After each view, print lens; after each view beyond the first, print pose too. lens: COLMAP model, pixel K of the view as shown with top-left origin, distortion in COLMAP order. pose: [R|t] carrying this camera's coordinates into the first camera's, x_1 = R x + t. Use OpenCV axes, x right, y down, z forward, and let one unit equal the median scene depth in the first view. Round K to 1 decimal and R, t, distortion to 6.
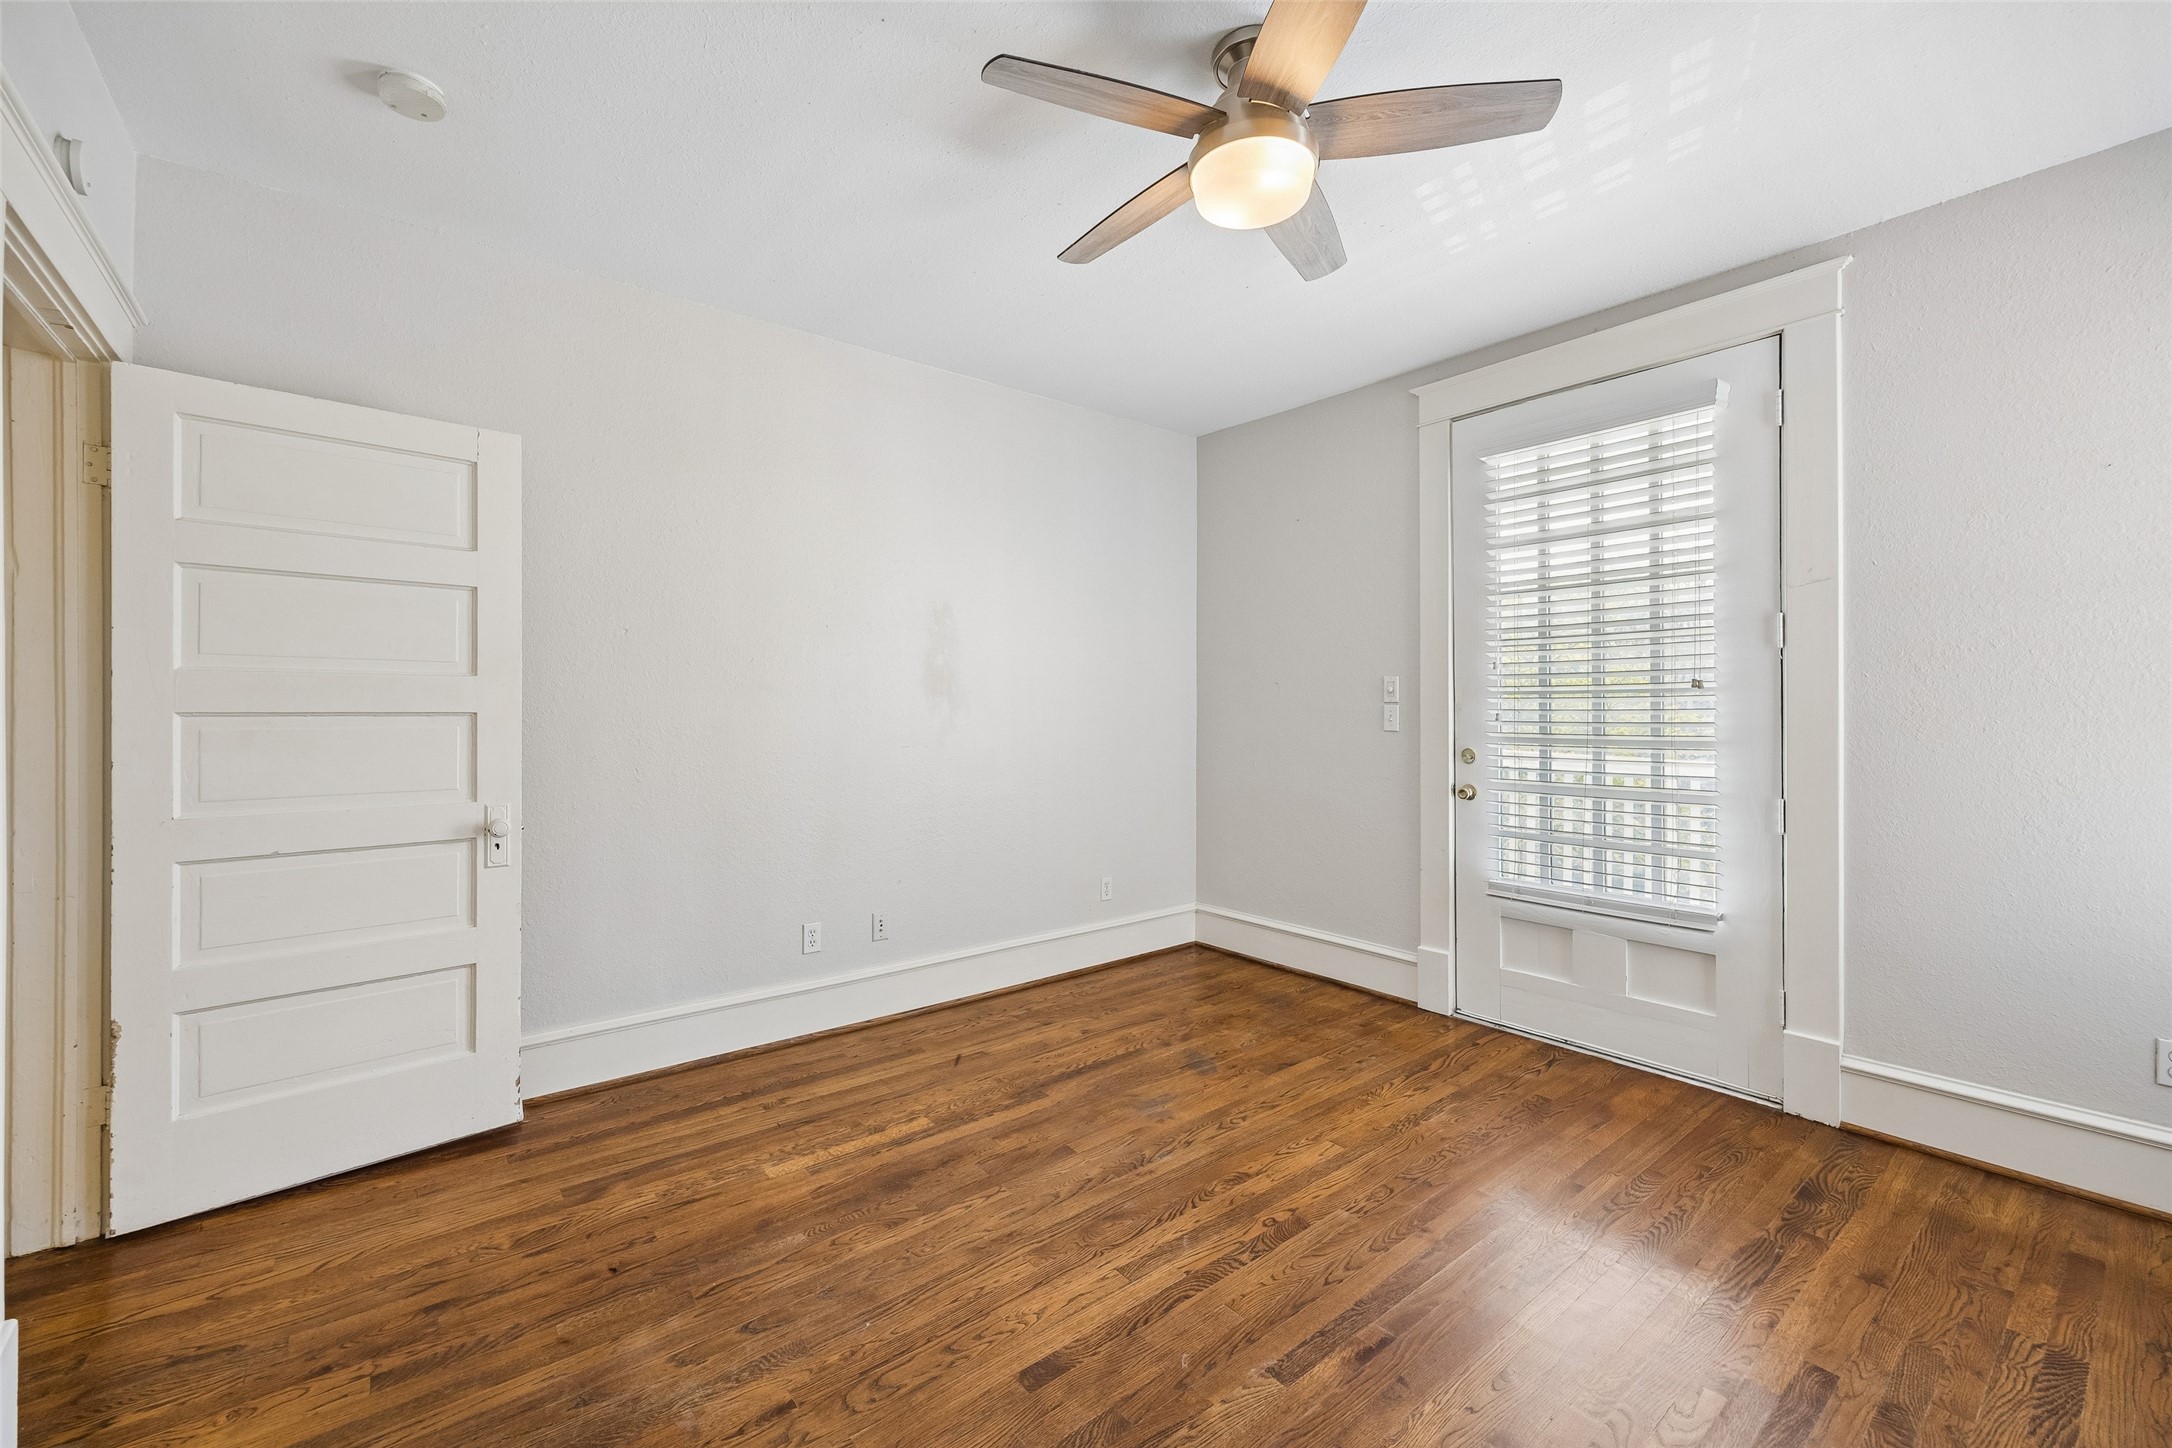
lens RADIAL K [[874.7, 0, 1091.5], [0, 874.7, 708.8], [0, 0, 1]] dist [-0.000065, 0.000030]
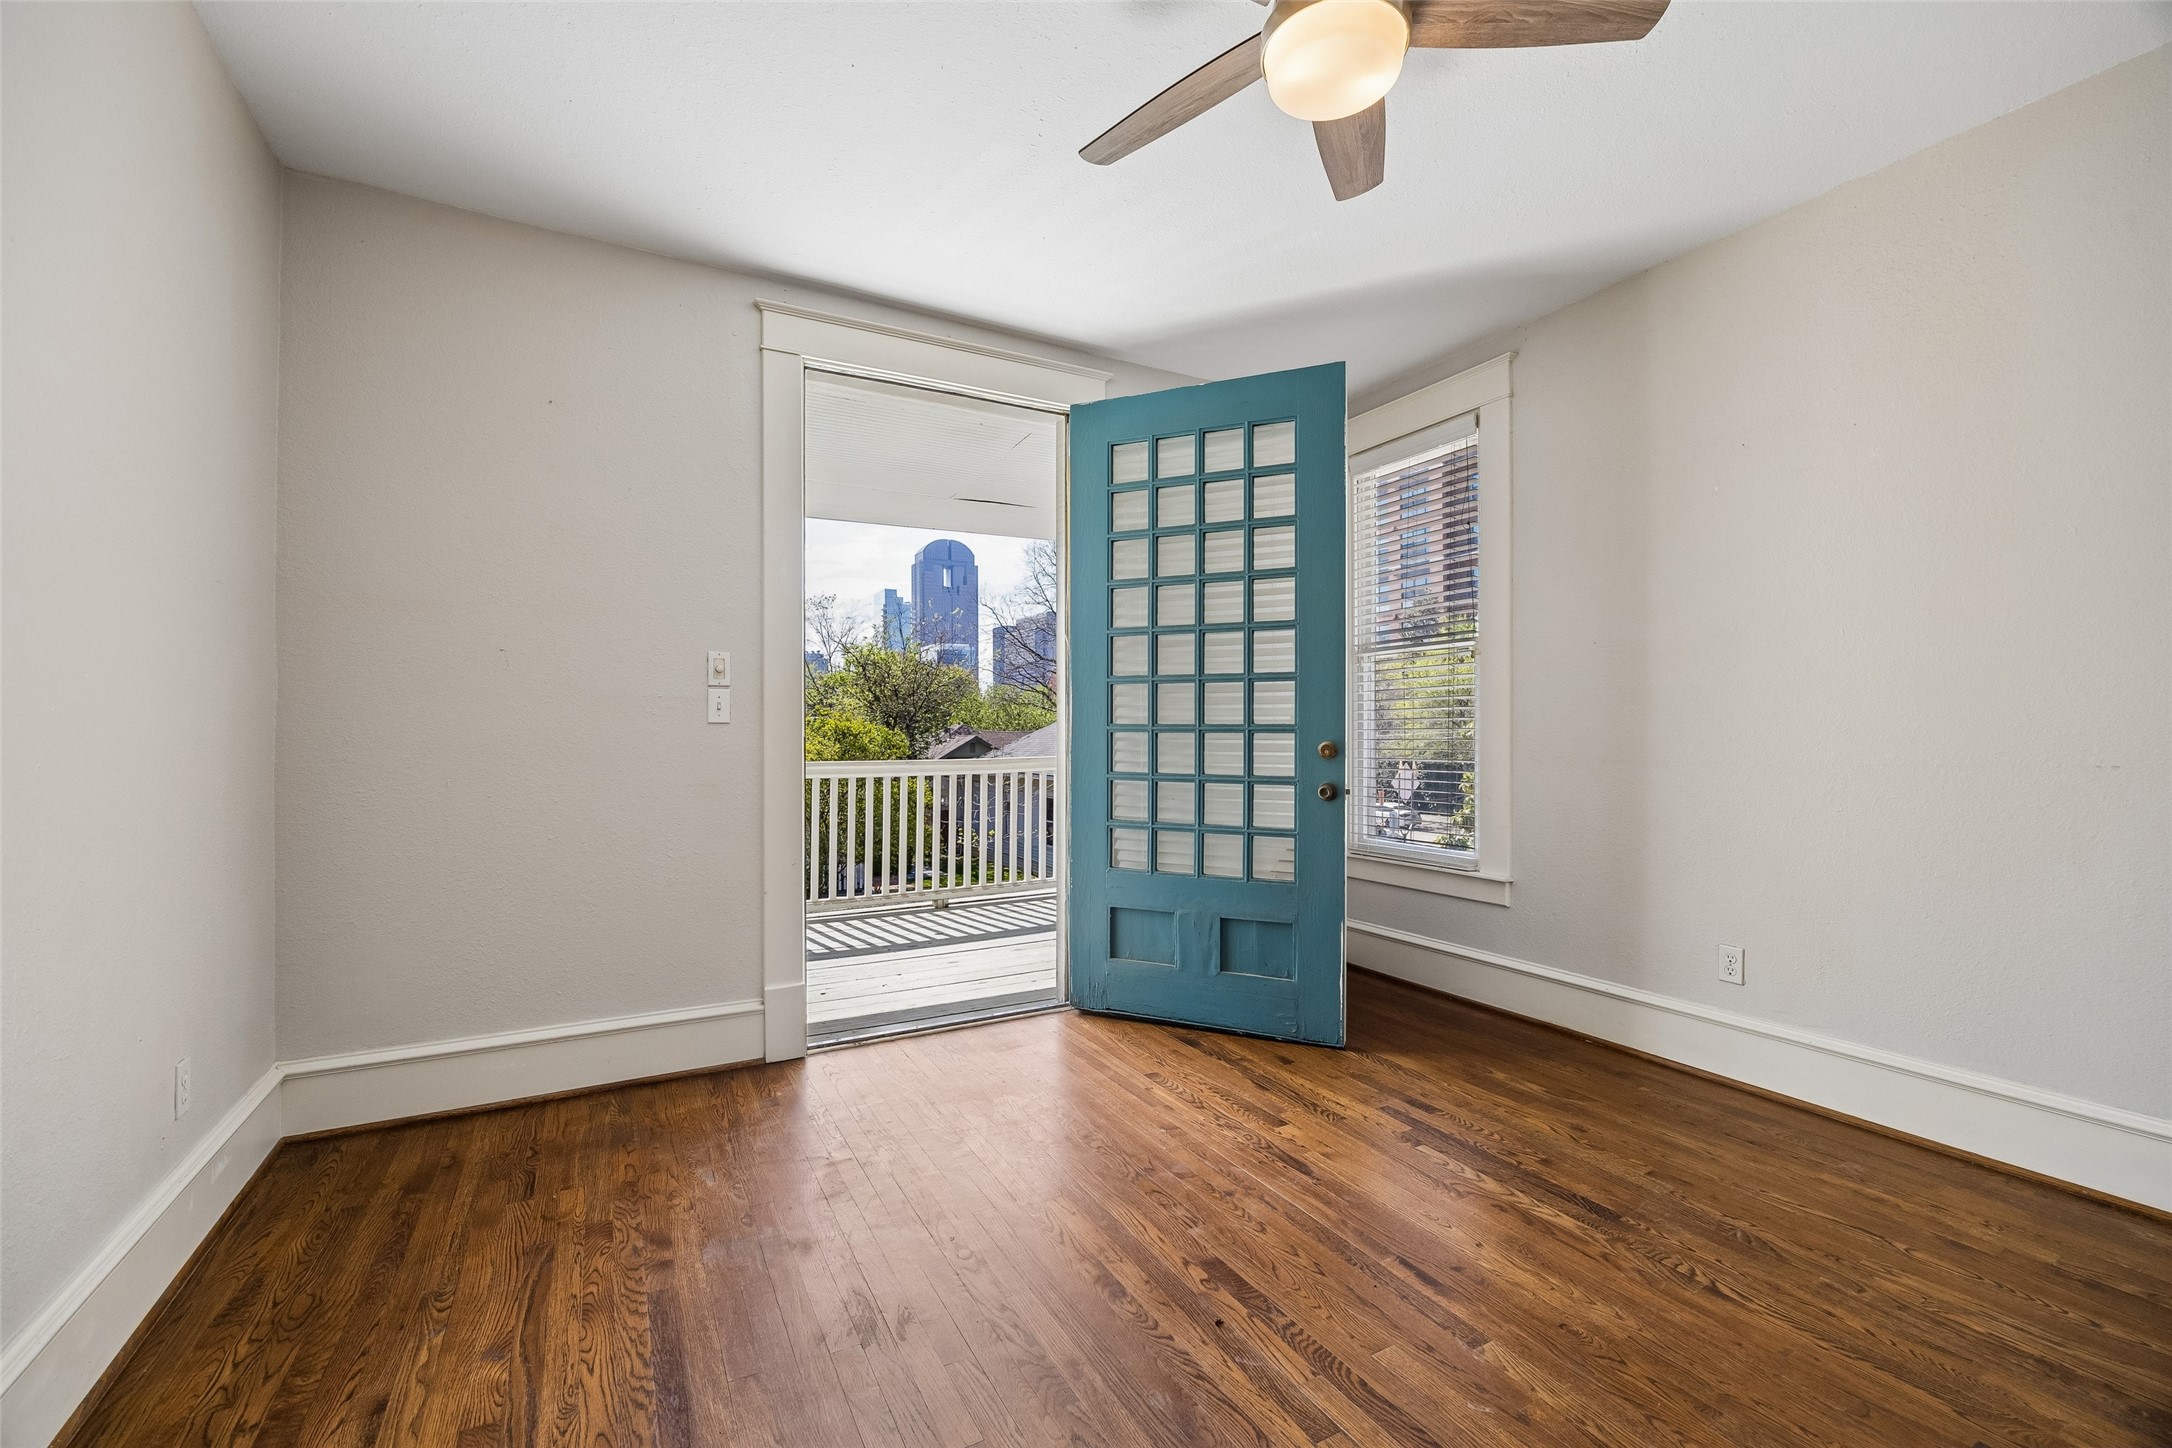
lens RADIAL K [[892.2, 0, 1062.6], [0, 892.2, 725.5], [0, 0, 1]] dist [-0.011481, -0.000124]
pose [[0.196957, 0.004361, 0.980402, -0.443465], [0.004730, 0.999974, -0.005399, 0.039135], [-0.980401, 0.005701, 0.196932, 0.653527]]
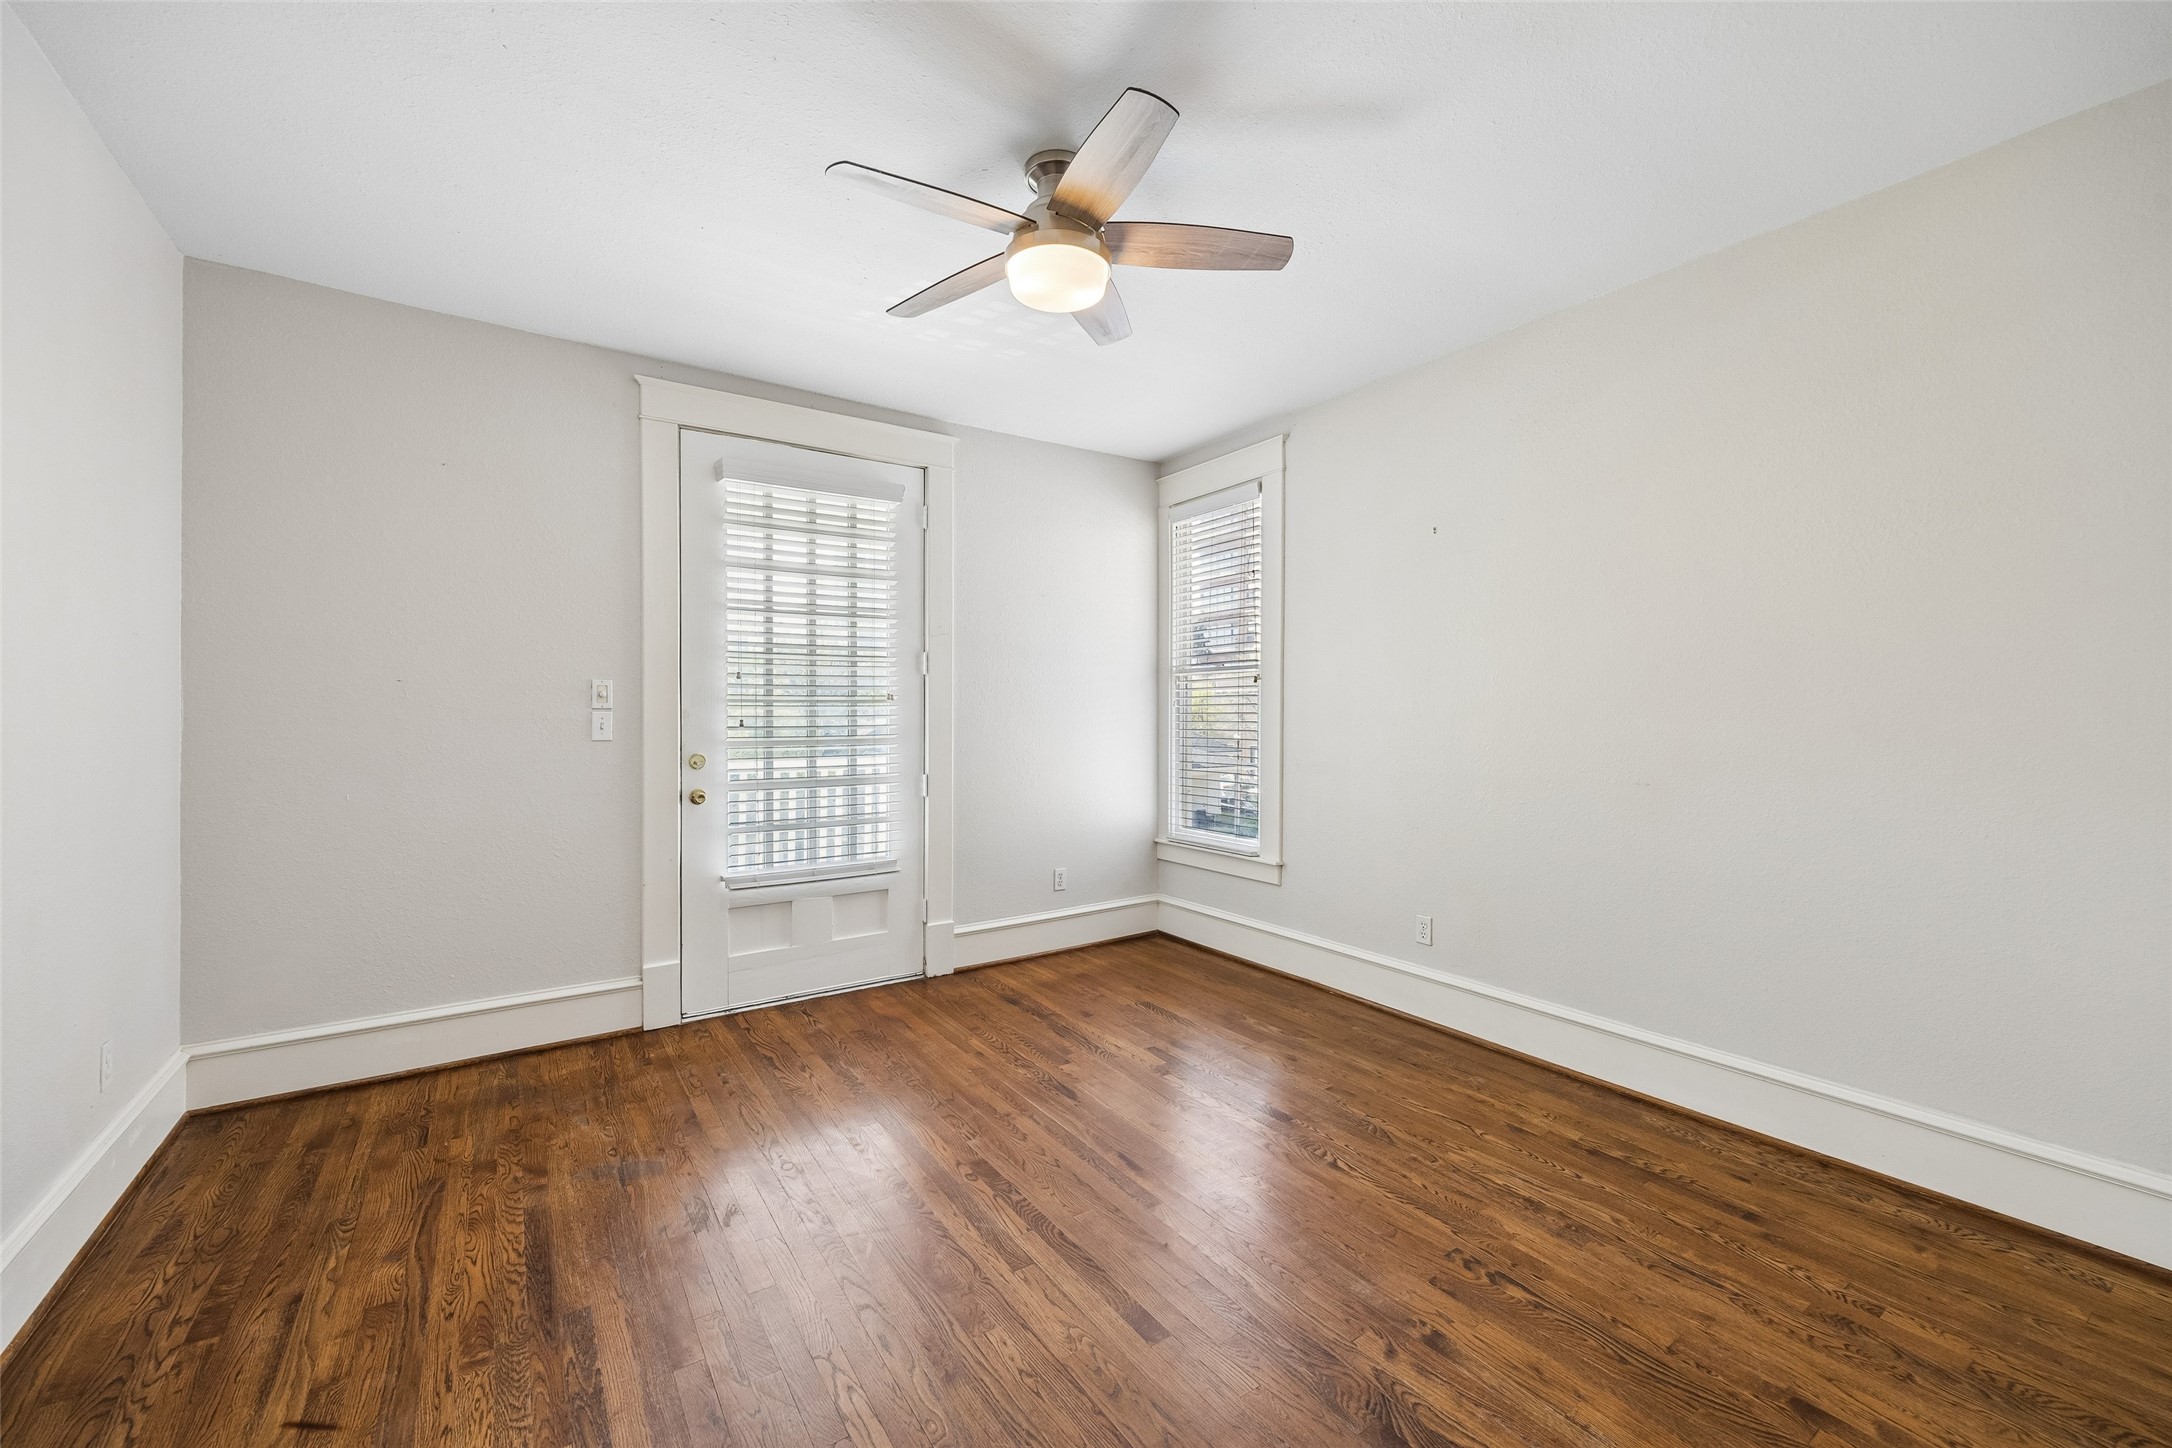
lens RADIAL K [[866.4, 0, 1073.9], [0, 866.4, 711.1], [0, 0, 1]] dist [0.012113, -0.003842]
pose [[0.095687, 0.000160, 0.995411, -0.600322], [0.000397, 1.000000, -0.000199, -0.005209], [-0.995411, 0.000414, 0.095687, 0.515706]]
